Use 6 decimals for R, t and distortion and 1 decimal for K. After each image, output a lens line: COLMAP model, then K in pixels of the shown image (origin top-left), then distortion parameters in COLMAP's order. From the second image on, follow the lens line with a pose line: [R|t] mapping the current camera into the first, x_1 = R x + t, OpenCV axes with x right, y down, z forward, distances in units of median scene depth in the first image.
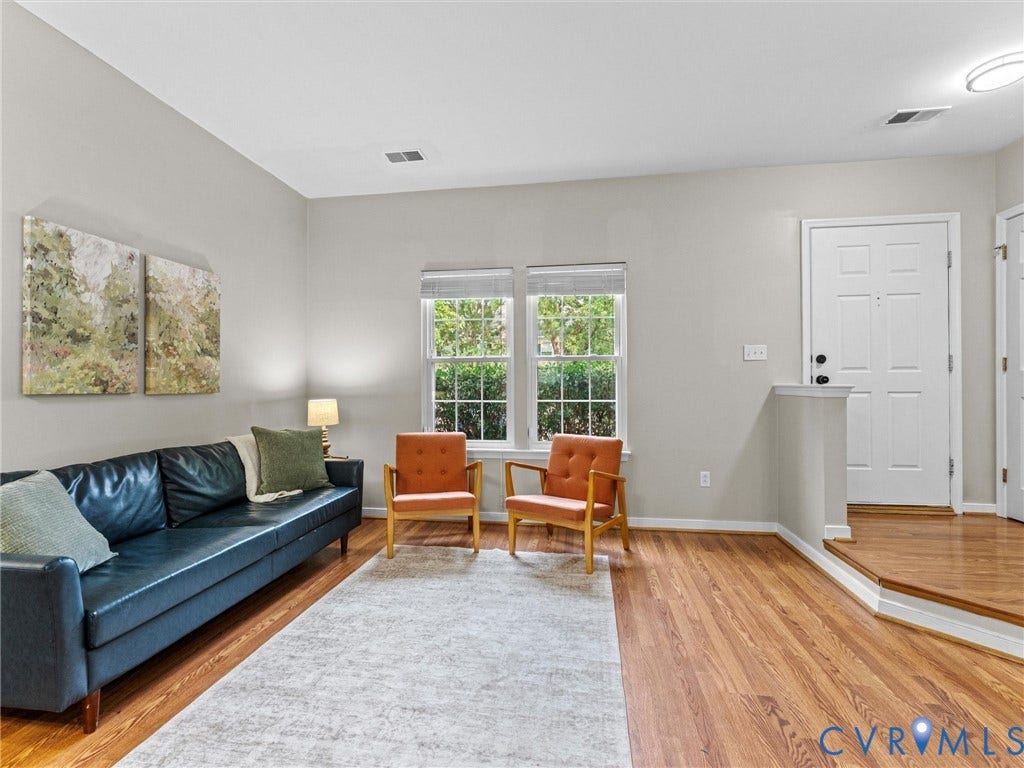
lens RADIAL K [[532.5, 0, 513.4], [0, 532.5, 378.1], [0, 0, 1]] dist [0.001504, 0.000412]
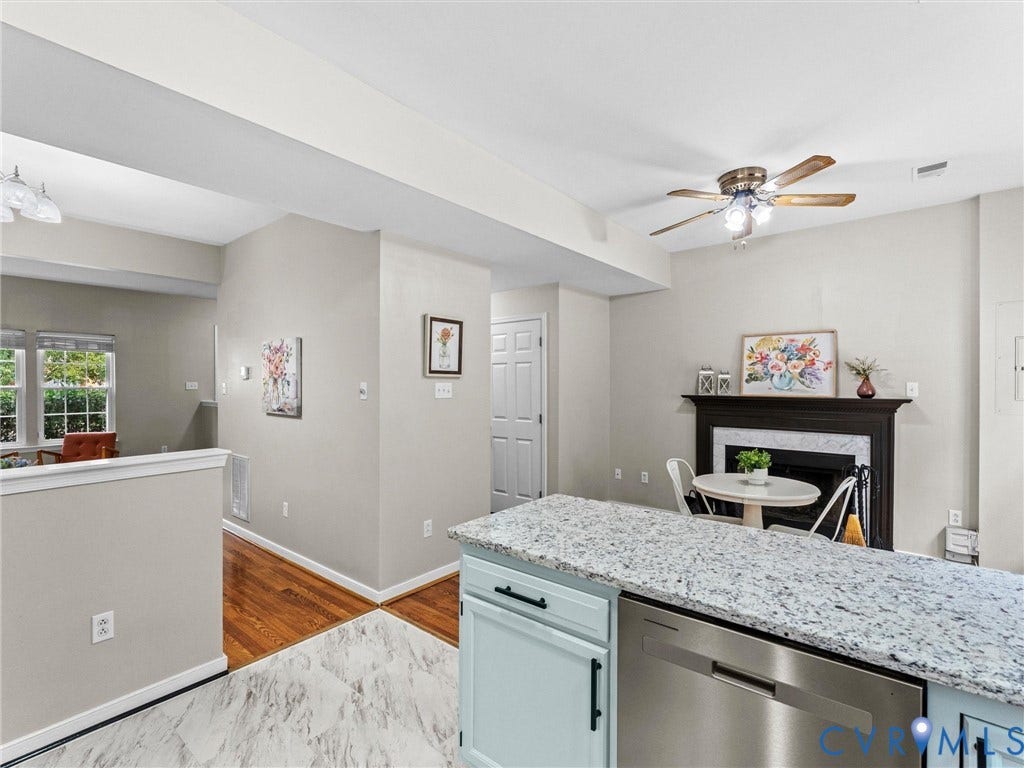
lens RADIAL K [[479.0, 0, 516.0], [0, 479.0, 384.7], [0, 0, 1]] dist [0.001040, -0.000878]
pose [[0.509101, 0.009043, 0.860659, -0.498281], [-0.003967, 0.999959, -0.008160, -0.043763], [-0.860698, 0.000740, 0.509116, -1.012180]]
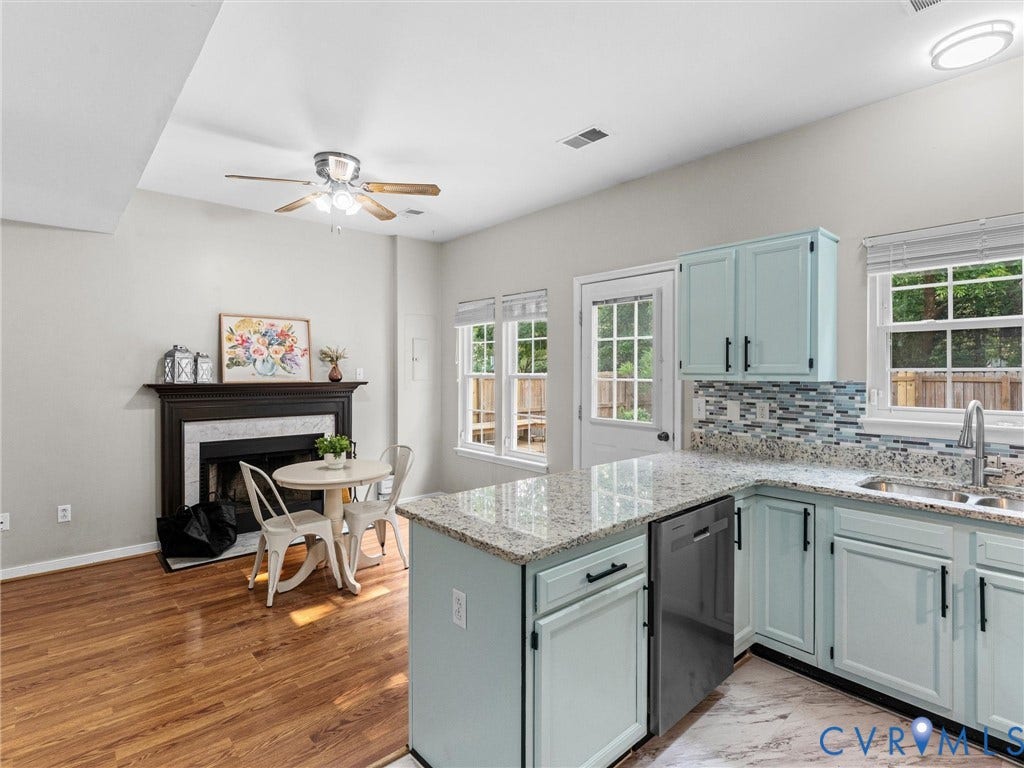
lens RADIAL K [[512.4, 0, 512.9], [0, 512.4, 365.9], [0, 0, 1]] dist [-0.000569, -0.000695]
pose [[-0.768202, 0.014373, 0.640046, -0.389062], [0.008109, 0.999886, -0.012720, -0.045664], [-0.640156, -0.004581, -0.768231, -0.471327]]
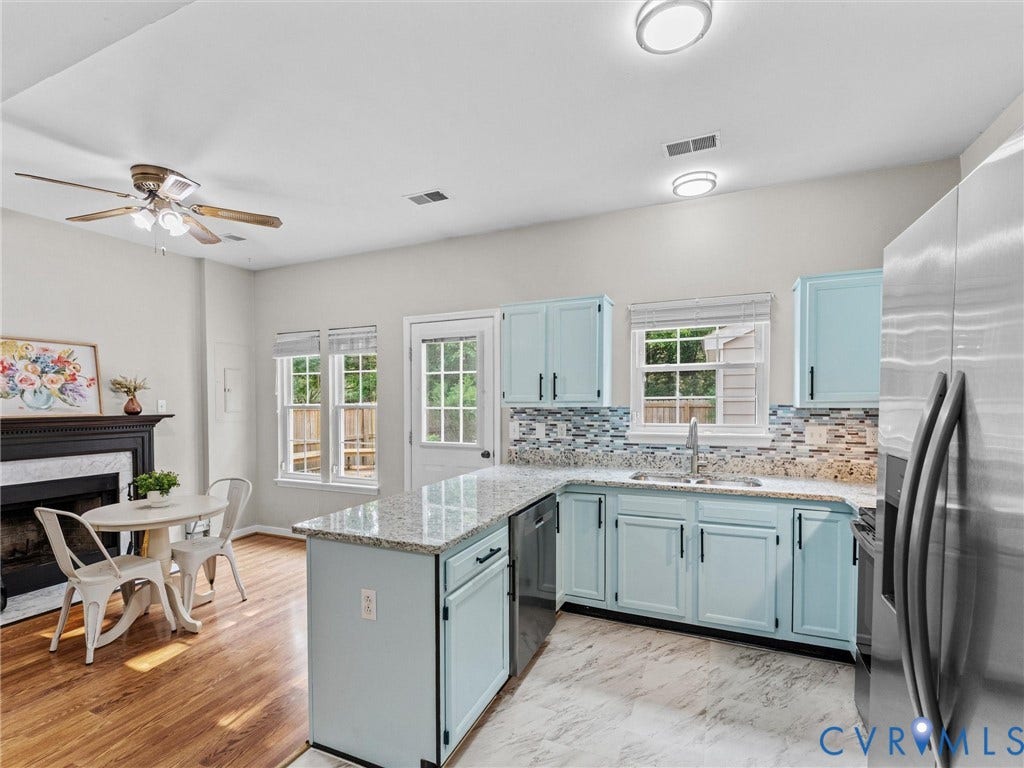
lens RADIAL K [[479.0, 0, 504.3], [0, 479.0, 408.1], [0, 0, 1]] dist [0.001040, -0.000878]
pose [[-0.961294, 0.011608, 0.275279, -0.335976], [0.016469, 0.999746, 0.015355, -0.044456], [-0.275031, 0.019295, -0.961242, -0.368071]]
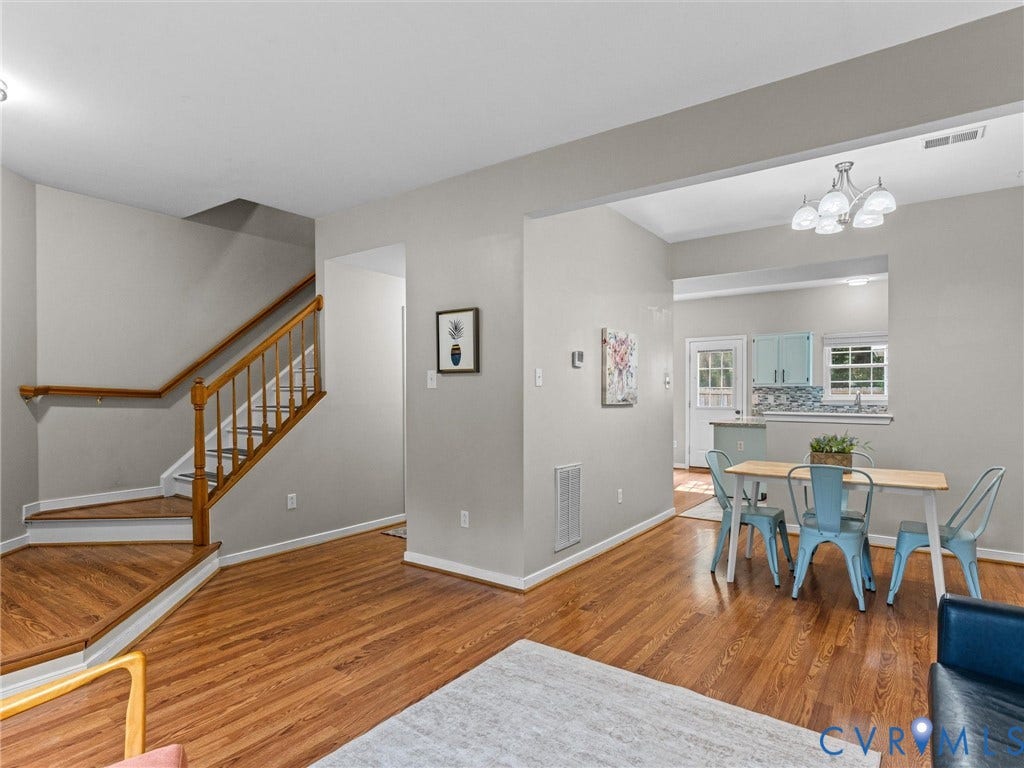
lens RADIAL K [[540.4, 0, 517.6], [0, 540.4, 392.4], [0, 0, 1]] dist [-0.000322, -0.000016]
pose [[-0.886450, 0.013034, 0.462640, -0.240276], [0.012853, 0.999911, -0.003542, -0.014634], [-0.462645, 0.002806, -0.886539, 0.957973]]
